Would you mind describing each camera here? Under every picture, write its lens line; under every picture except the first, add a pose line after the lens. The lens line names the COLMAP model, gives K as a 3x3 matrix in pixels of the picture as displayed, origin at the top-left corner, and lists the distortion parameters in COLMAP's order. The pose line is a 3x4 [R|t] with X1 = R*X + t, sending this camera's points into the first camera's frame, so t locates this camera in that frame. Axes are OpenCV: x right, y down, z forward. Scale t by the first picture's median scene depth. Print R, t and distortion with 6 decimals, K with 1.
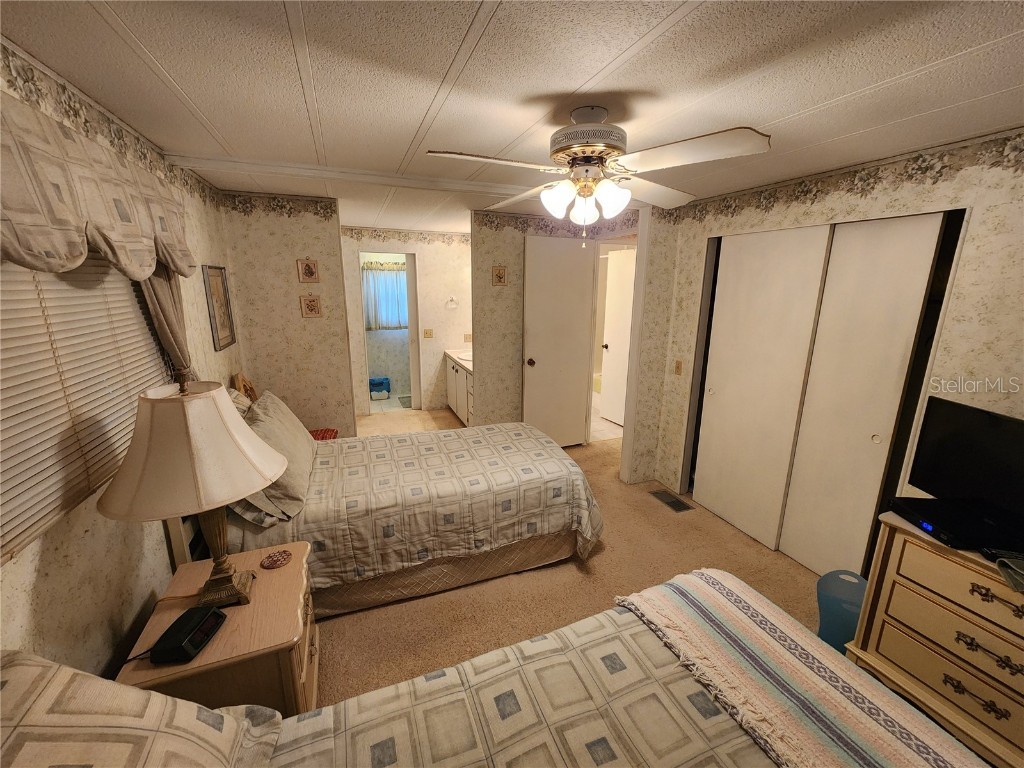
lens RADIAL K [[422.5, 0, 514.7], [0, 422.5, 383.4], [0, 0, 1]] dist [-0.001919, 0.000569]
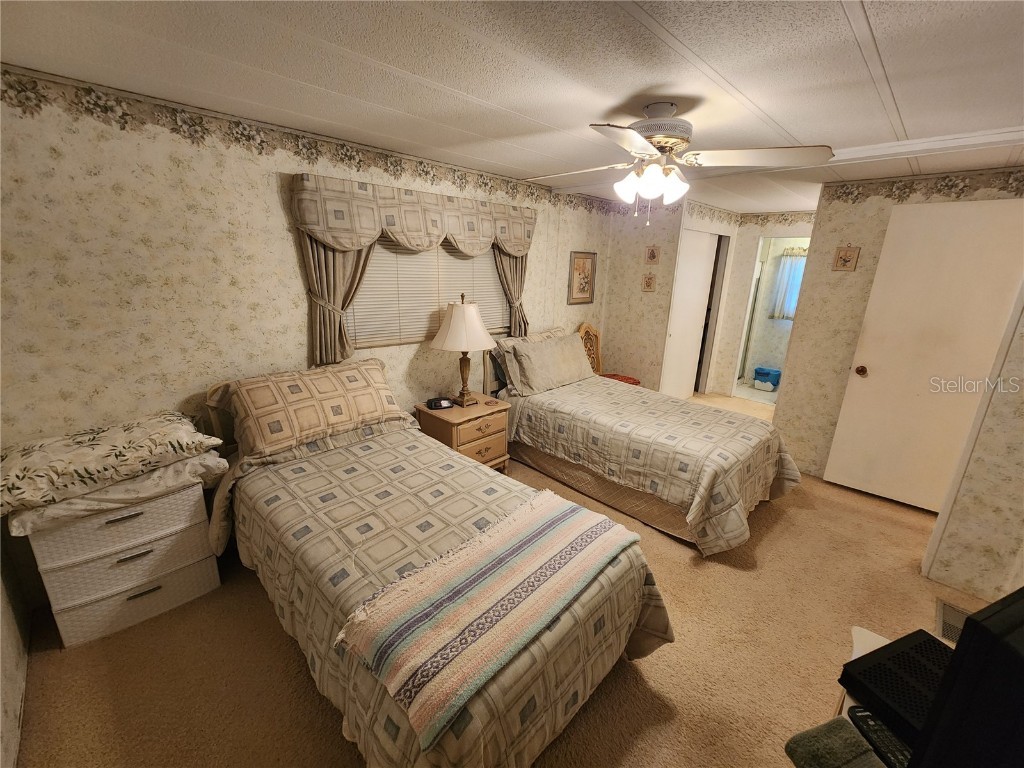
lens RADIAL K [[422.5, 0, 514.7], [0, 422.5, 383.4], [0, 0, 1]] dist [-0.001919, 0.000569]
pose [[0.397281, 0.252632, -0.882238, 0.741035], [-0.237683, 0.956883, 0.166975, -0.009142], [0.886383, 0.143357, 0.440198, 0.149390]]
